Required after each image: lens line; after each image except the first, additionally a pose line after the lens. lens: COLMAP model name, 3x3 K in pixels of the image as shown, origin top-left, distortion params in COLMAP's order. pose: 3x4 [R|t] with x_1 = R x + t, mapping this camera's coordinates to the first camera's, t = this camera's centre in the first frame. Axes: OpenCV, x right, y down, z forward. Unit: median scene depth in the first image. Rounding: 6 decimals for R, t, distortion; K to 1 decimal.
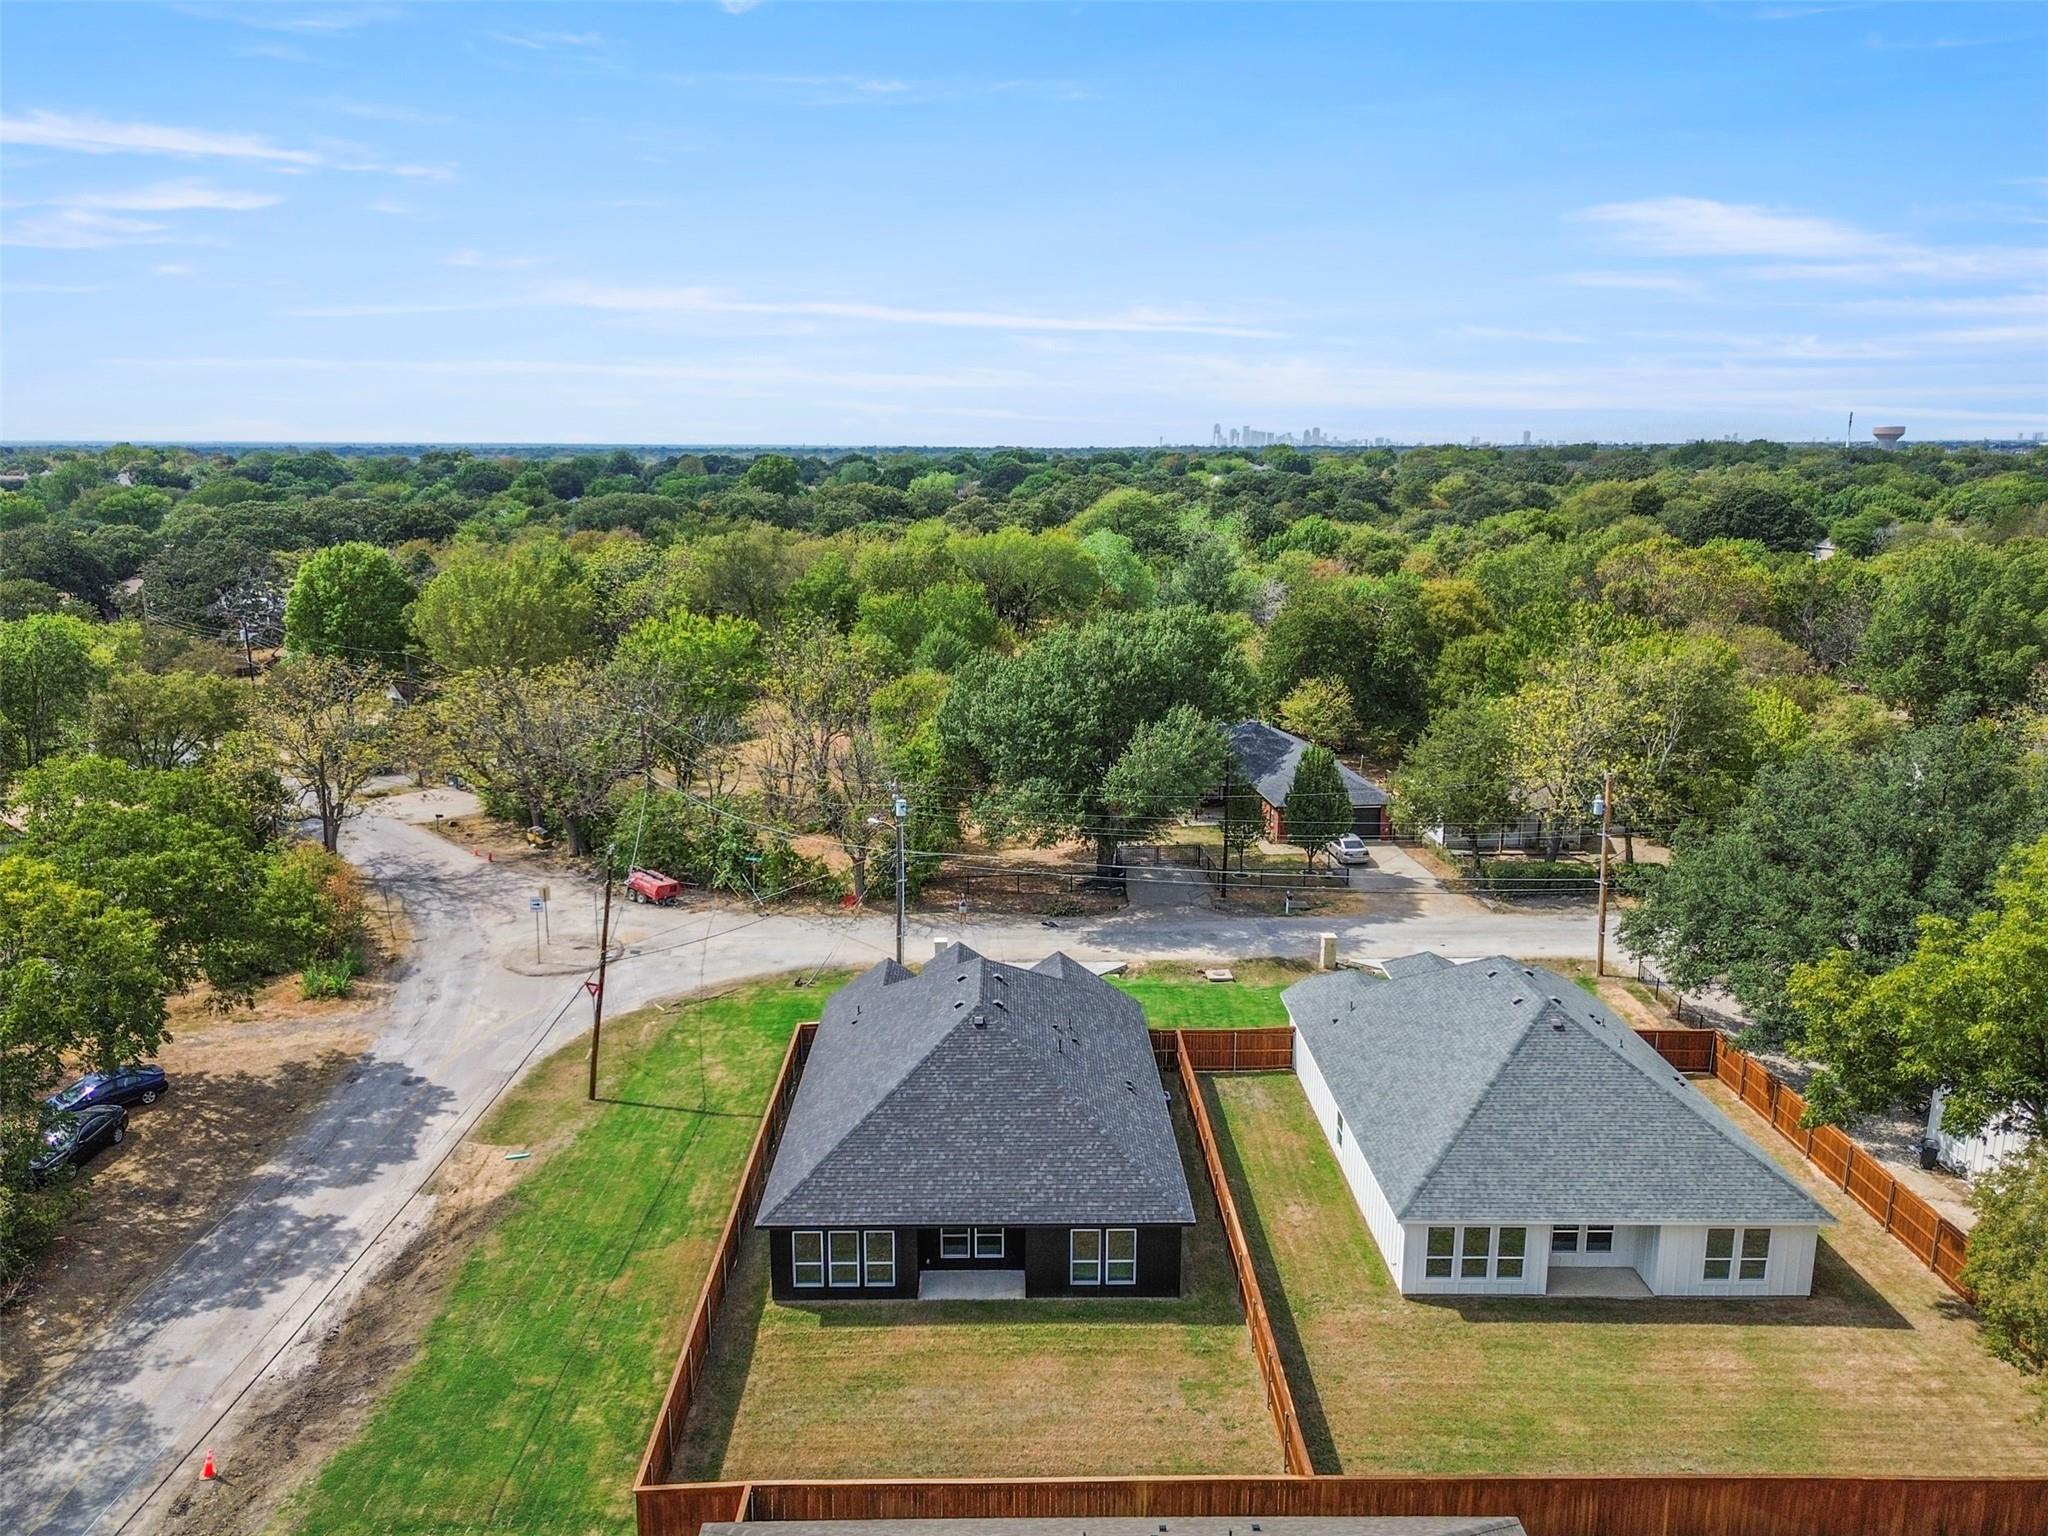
lens RADIAL K [[1443.2, 0, 1030.3], [0, 1443.2, 765.9], [0, 0, 1]] dist [0.066082, -0.071001]
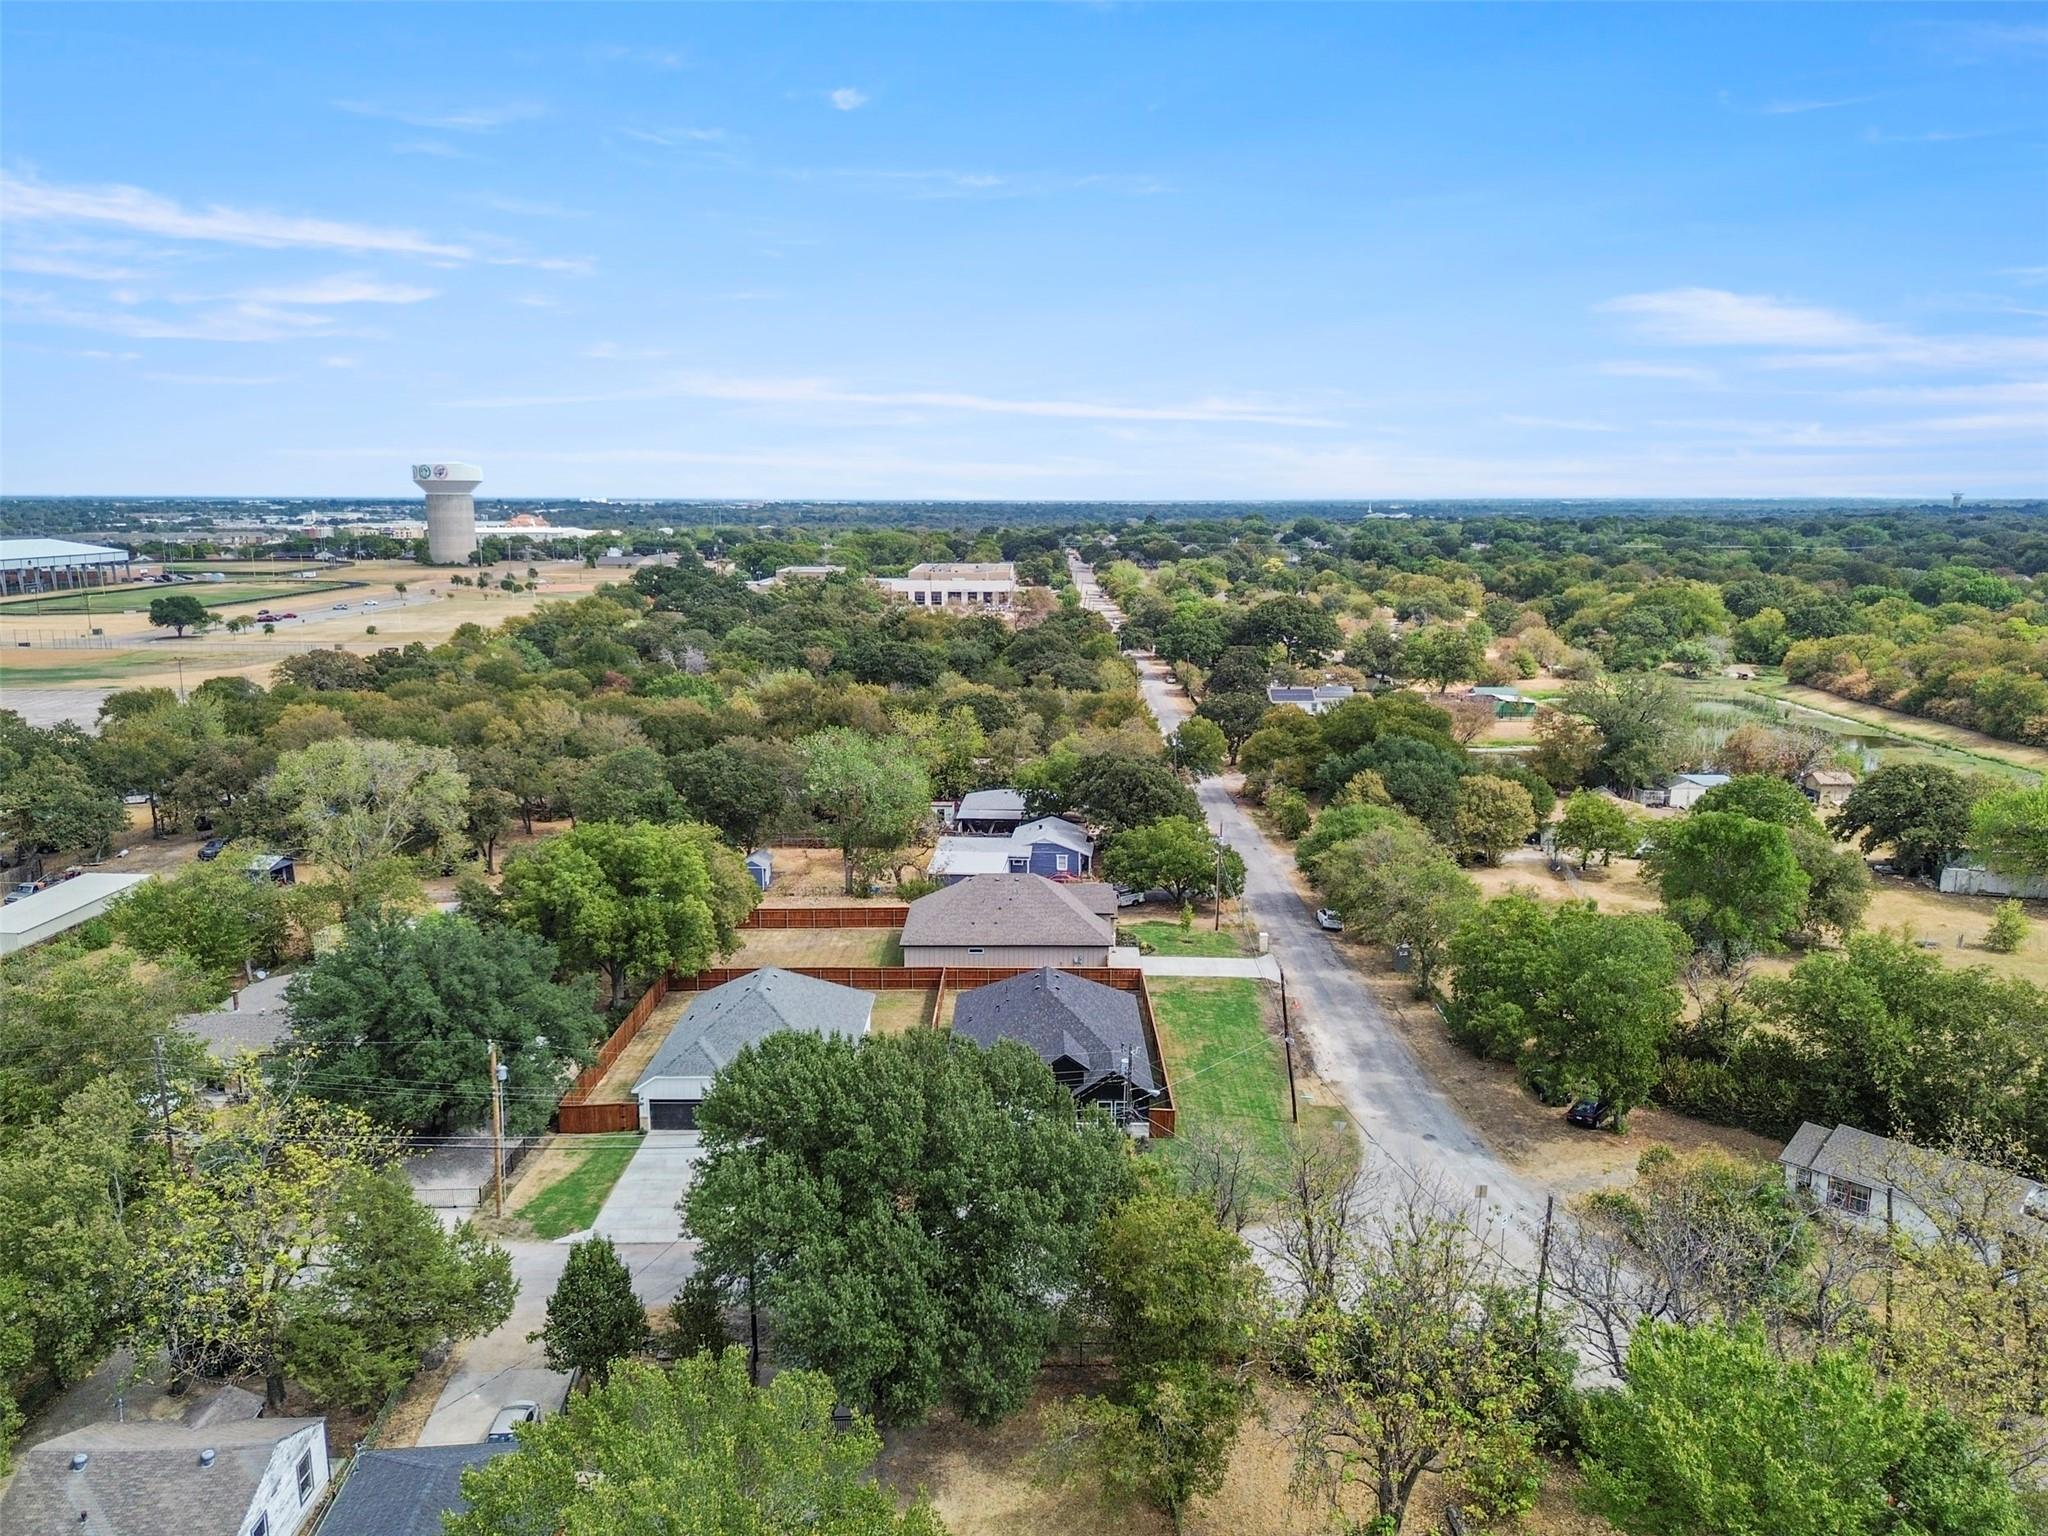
lens RADIAL K [[1433.6, 0, 1024.0], [0, 1433.6, 768.0], [0, 0, 1]] dist [0.089087, -0.121679]
pose [[-0.999674, -0.004117, 0.025180, -0.048813], [0.006071, 0.920179, 0.391452, -0.822148], [-0.024782, 0.391477, -0.919854, 2.551317]]
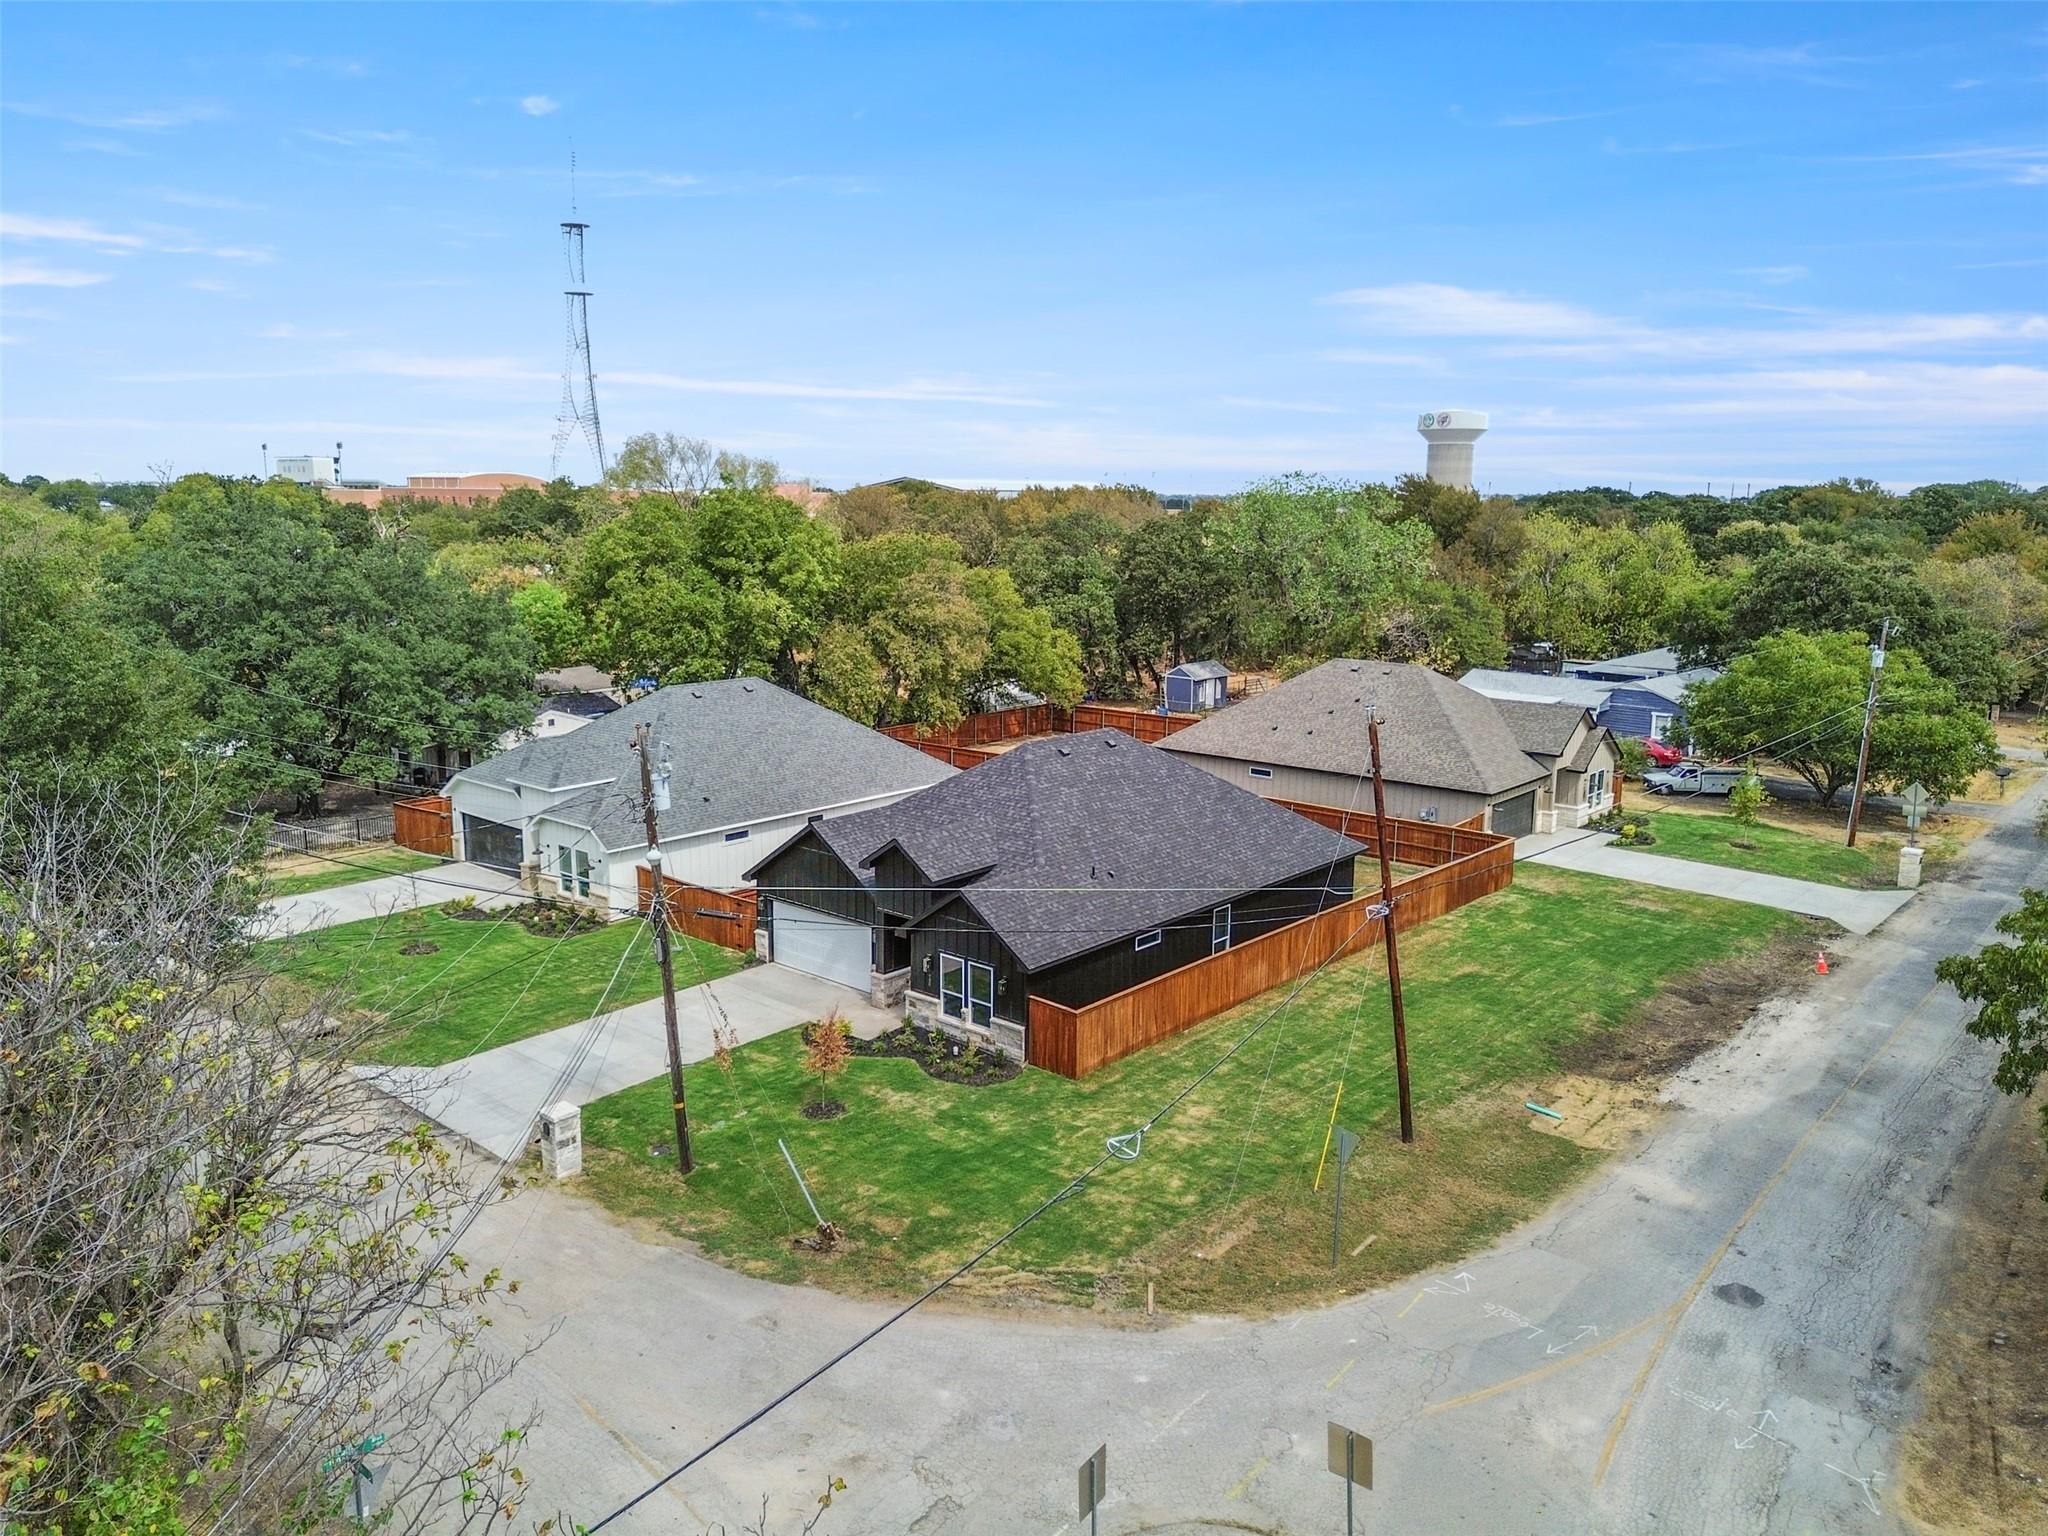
lens RADIAL K [[1474.6, 0, 1024.0], [0, 1474.6, 768.0], [0, 0, 1]] dist [0.076721, -0.093972]
pose [[-0.748635, -0.132114, 0.649686, -0.617382], [0.132227, 0.930503, 0.341585, -0.154138], [-0.649663, 0.341628, -0.679138, 1.618599]]
